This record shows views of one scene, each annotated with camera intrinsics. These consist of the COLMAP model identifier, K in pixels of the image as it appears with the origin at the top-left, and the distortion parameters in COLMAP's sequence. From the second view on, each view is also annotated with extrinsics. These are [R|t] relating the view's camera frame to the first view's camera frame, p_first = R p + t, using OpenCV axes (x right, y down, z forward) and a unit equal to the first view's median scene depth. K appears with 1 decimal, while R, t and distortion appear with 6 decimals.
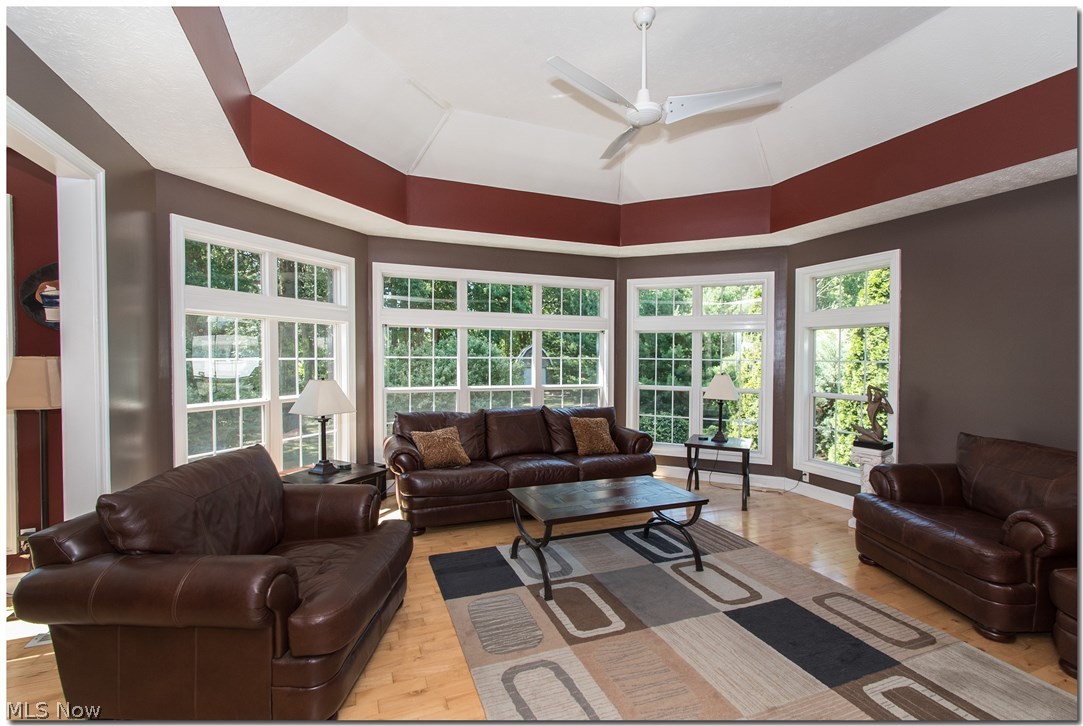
lens RADIAL K [[490.2, 0, 531.0], [0, 490.2, 367.8], [0, 0, 1]] dist [0.011170, -0.001890]
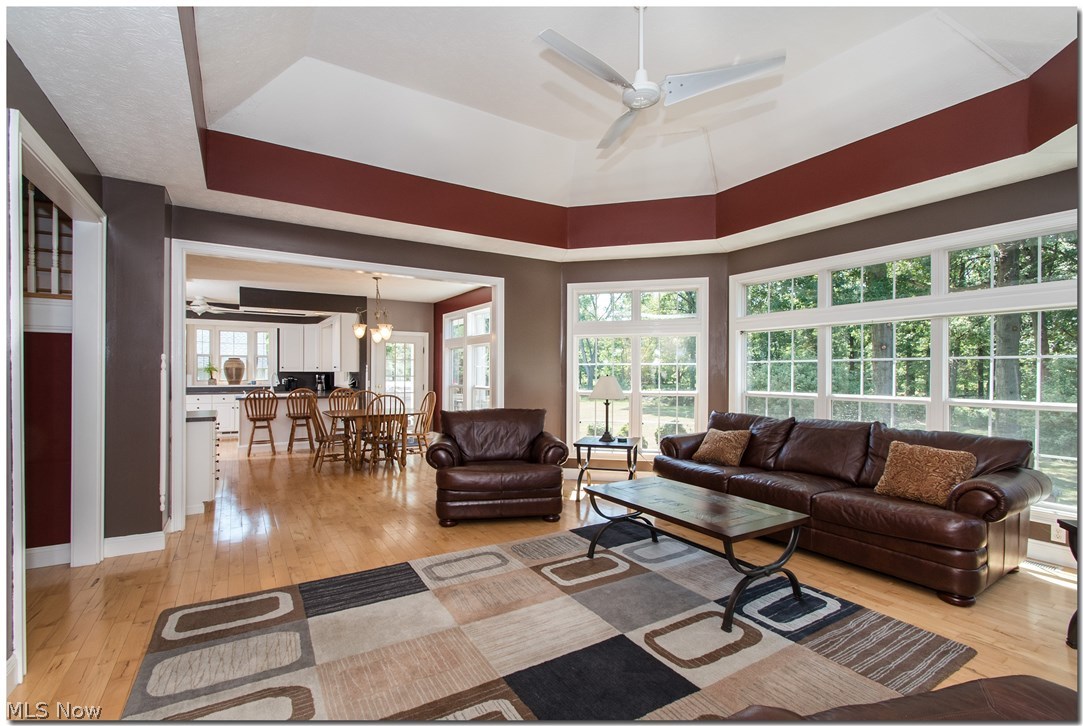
lens RADIAL K [[490.2, 0, 548.0], [0, 490.2, 369.0], [0, 0, 1]] dist [0.011170, -0.001890]
pose [[0.177857, 0.000050, -0.984056, 1.093756], [-0.008014, 0.999967, -0.001397, -0.001831], [0.984024, 0.008135, 0.177852, 0.592332]]
